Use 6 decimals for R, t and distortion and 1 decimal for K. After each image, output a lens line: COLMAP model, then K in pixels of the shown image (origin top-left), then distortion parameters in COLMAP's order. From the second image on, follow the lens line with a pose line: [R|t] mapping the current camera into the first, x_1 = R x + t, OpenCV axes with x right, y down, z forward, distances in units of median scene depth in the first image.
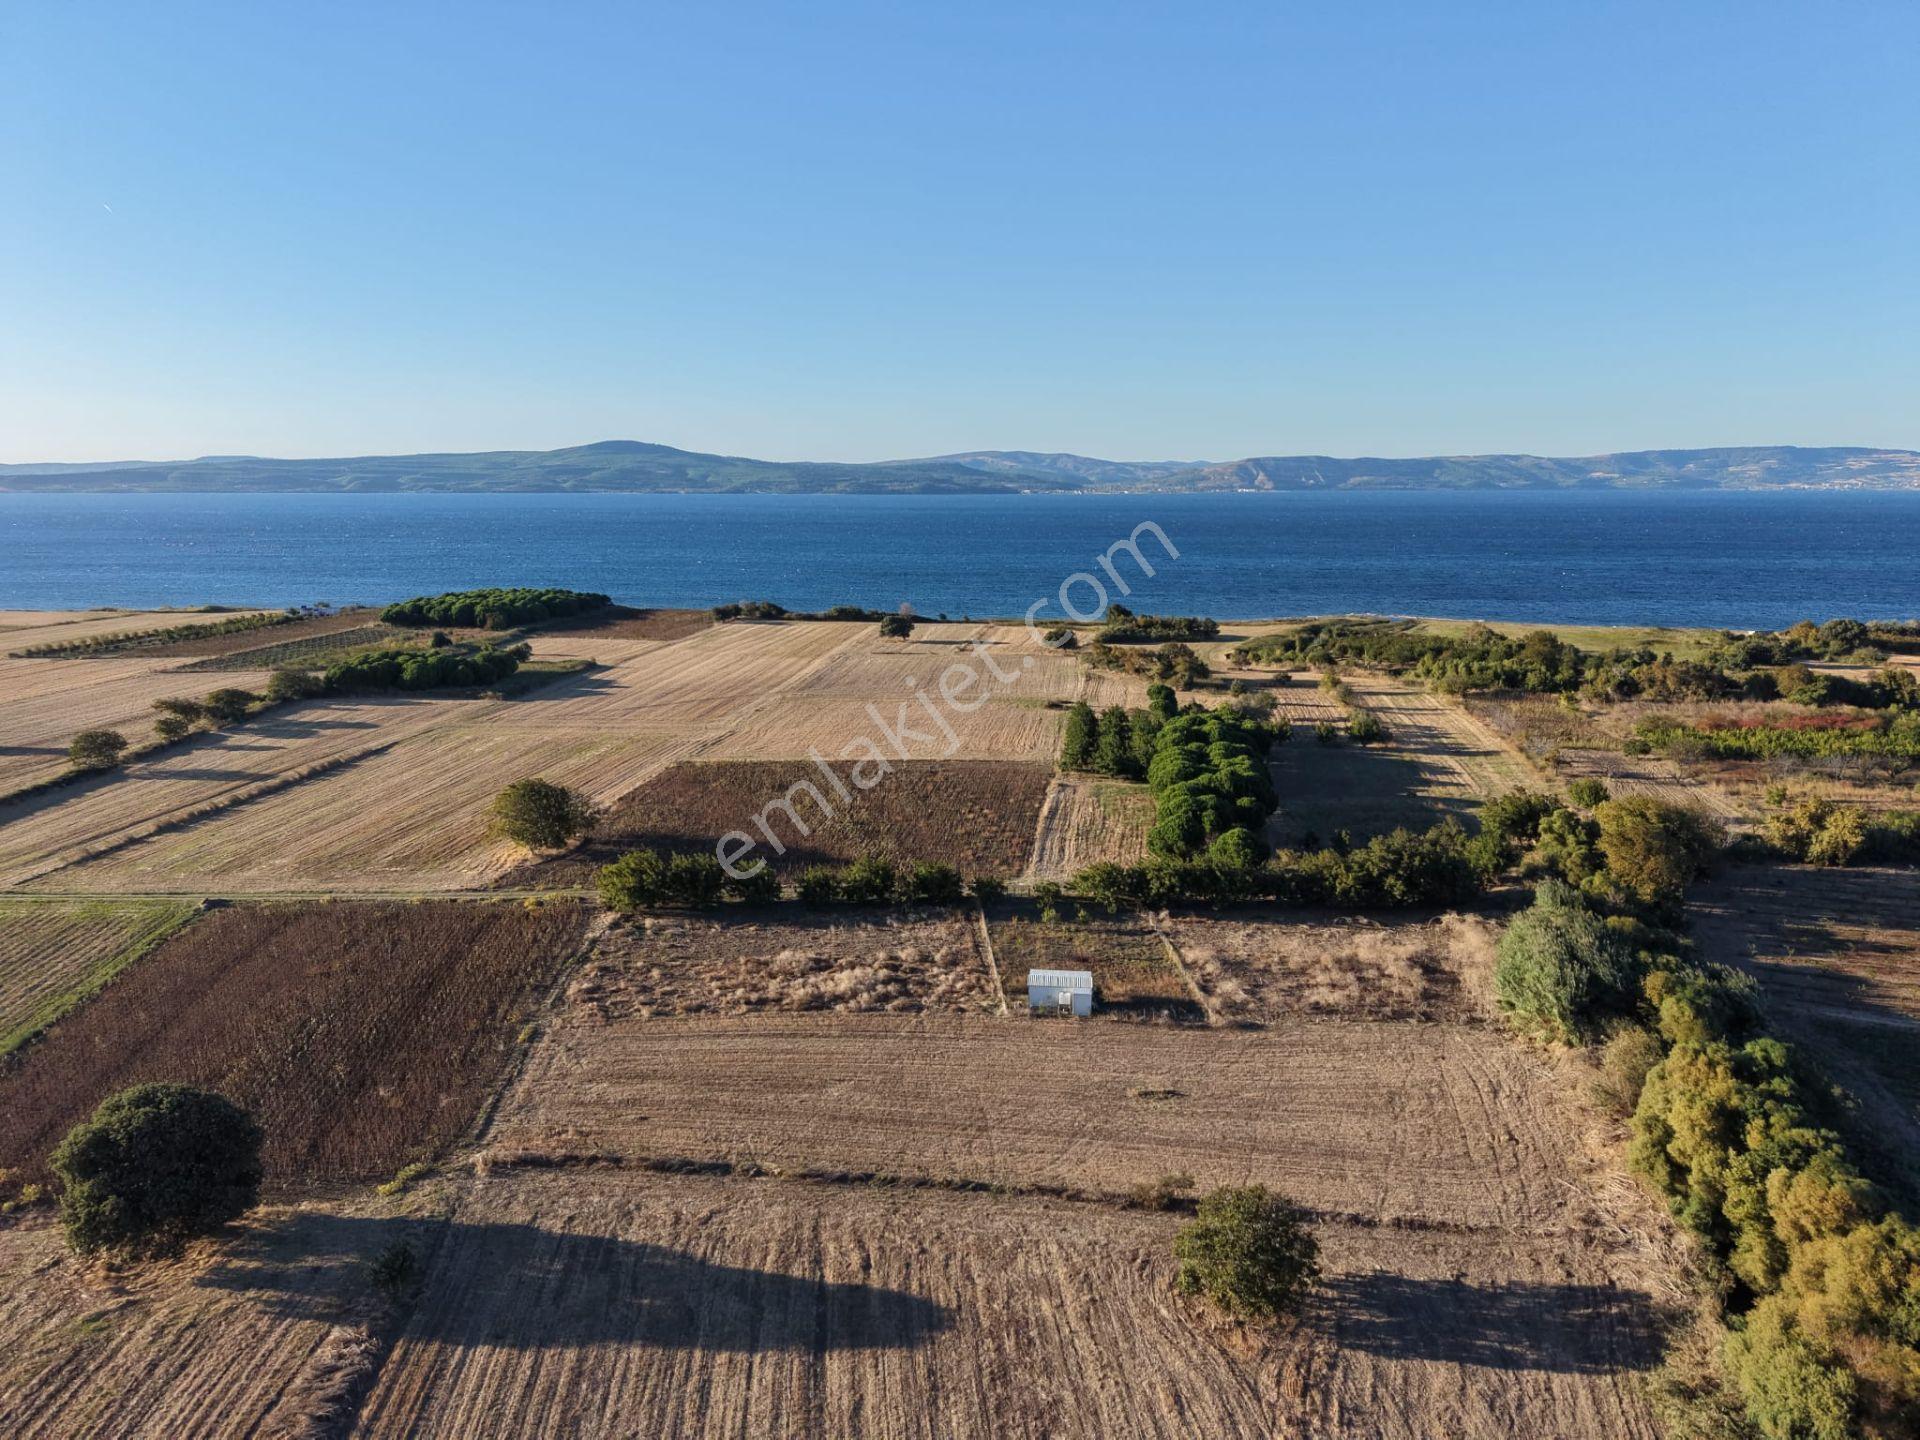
lens RADIAL K [[1277.3, 0, 960.0], [0, 1277.3, 720.0], [0, 0, 1]] dist [0.061080, -0.082861]
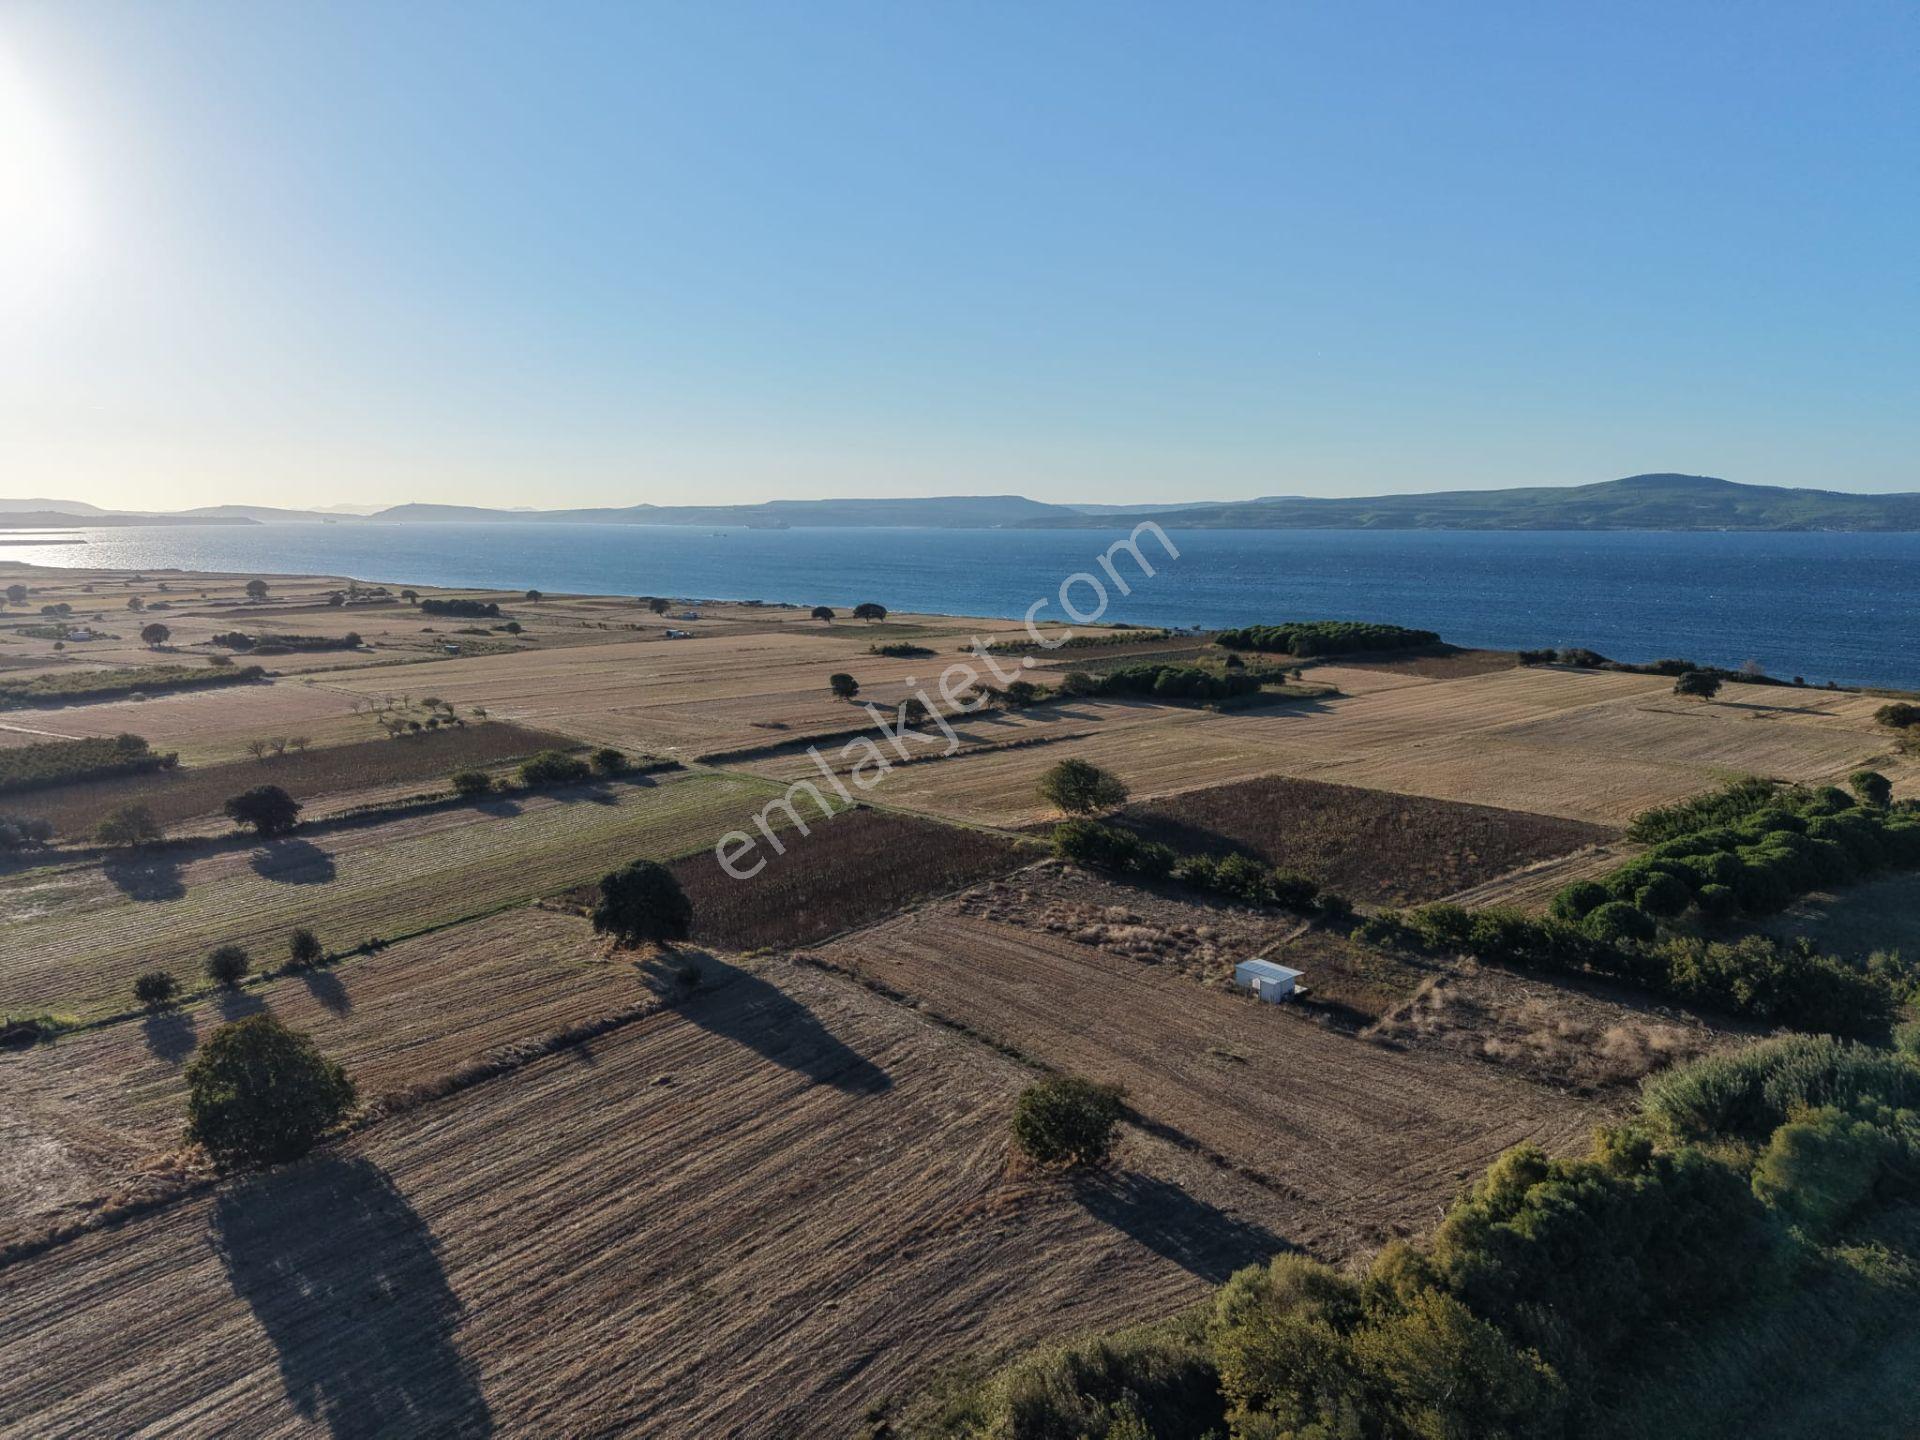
lens RADIAL K [[1277.3, 0, 960.0], [0, 1277.3, 720.0], [0, 0, 1]] dist [0.061080, -0.082861]
pose [[0.728668, 0.107477, -0.676382, 0.589945], [-0.126172, 0.991772, 0.021668, -0.009245], [0.673145, 0.069551, 0.736232, -0.049567]]
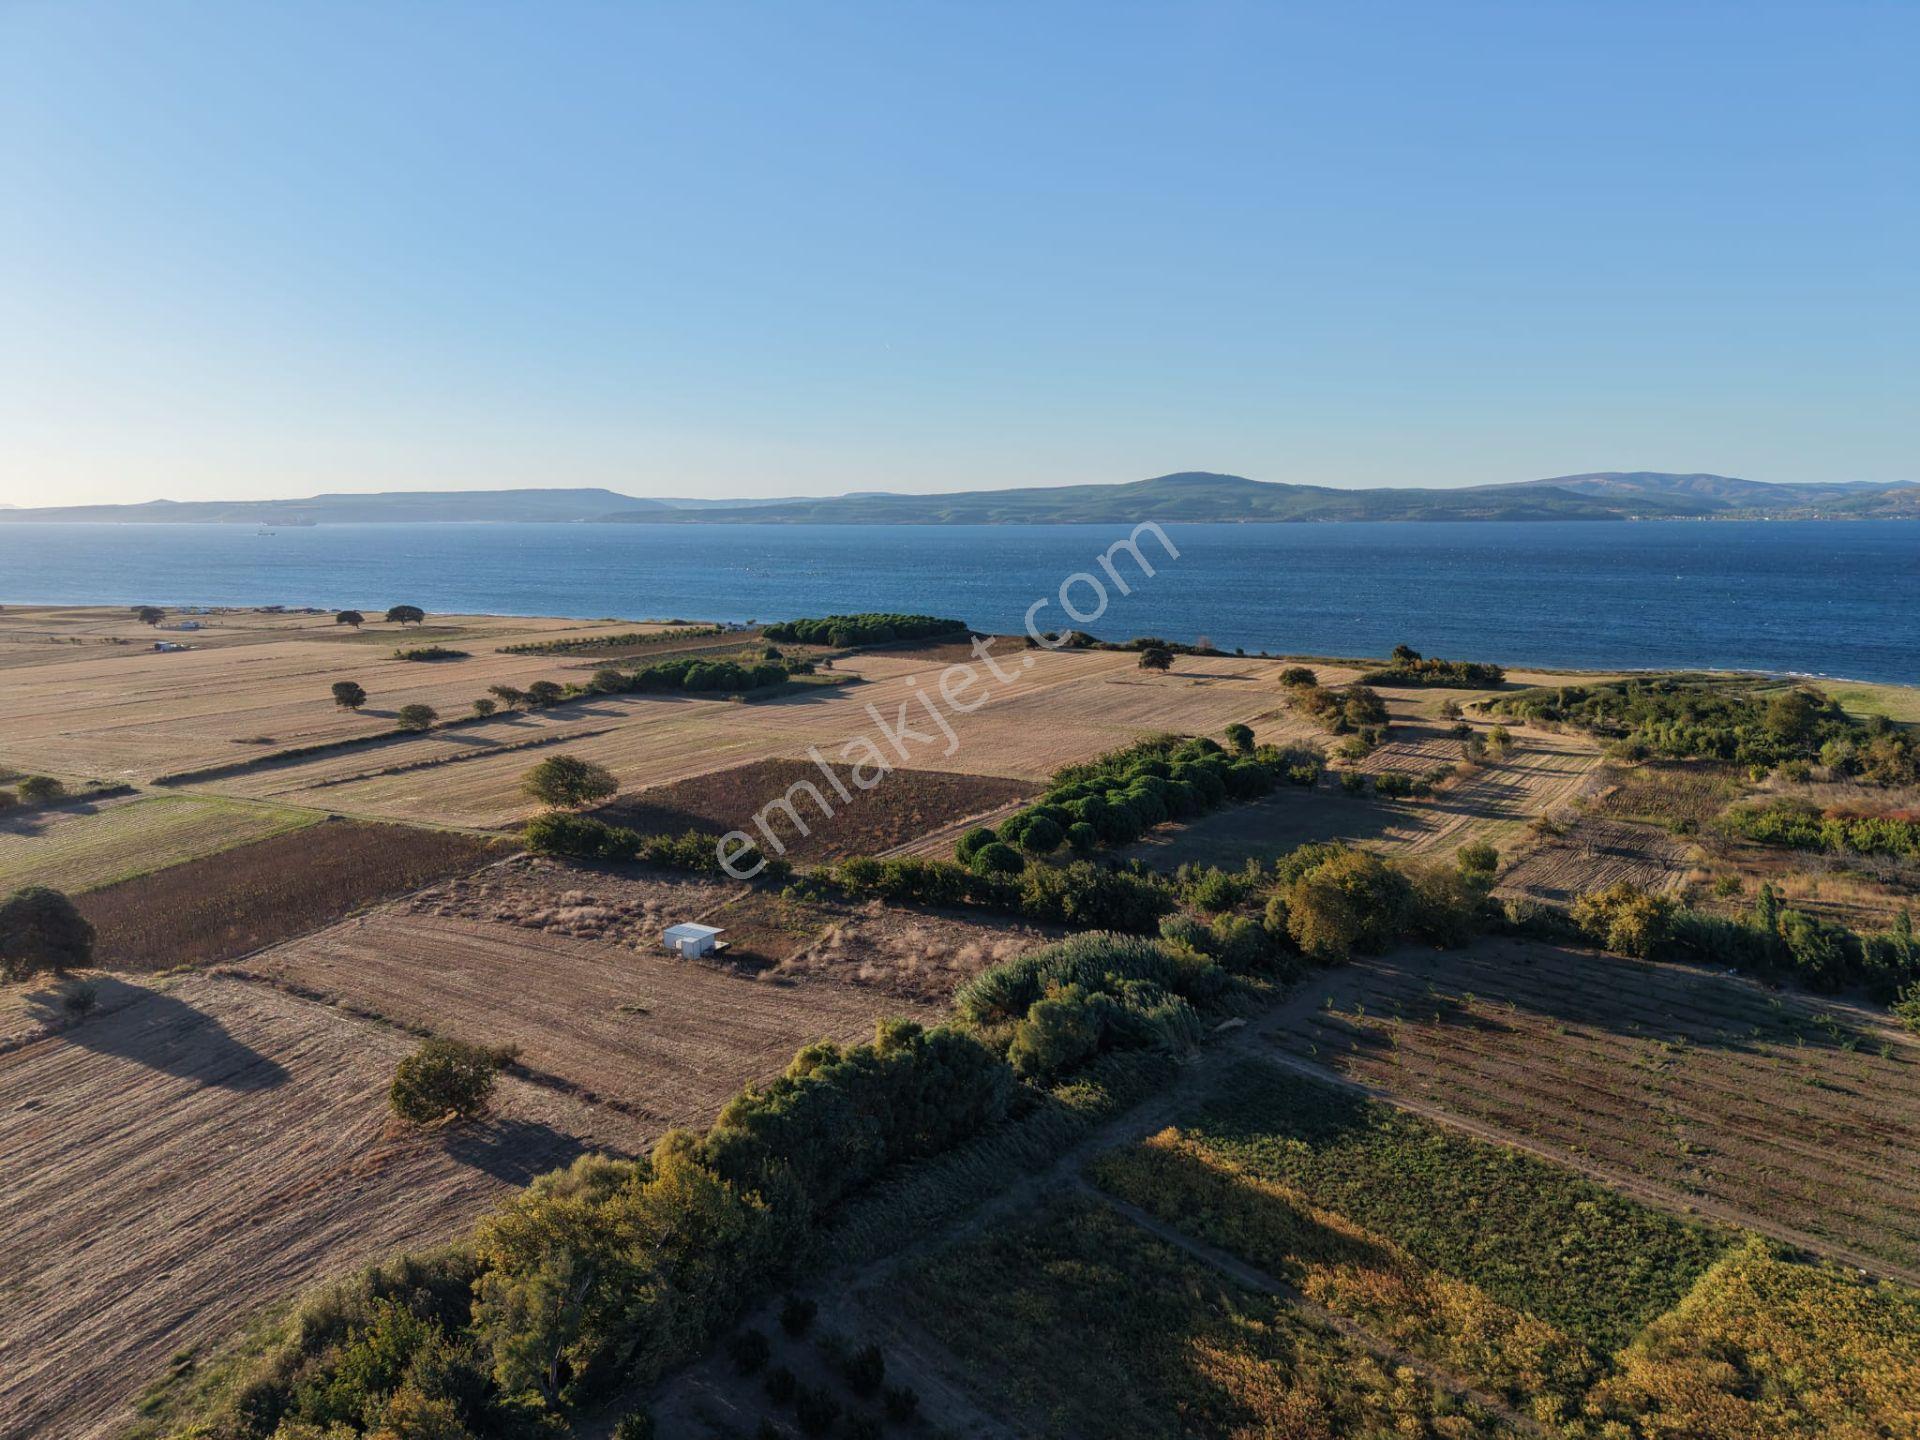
lens RADIAL K [[1269.8, 0, 962.7], [0, 1269.8, 741.6], [0, 0, 1]] dist [0.066678, -0.087211]
pose [[0.903337, 0.072020, -0.422841, 0.790364], [-0.073758, 0.997201, 0.012275, -0.020029], [0.422542, 0.020099, 0.906121, -0.043712]]
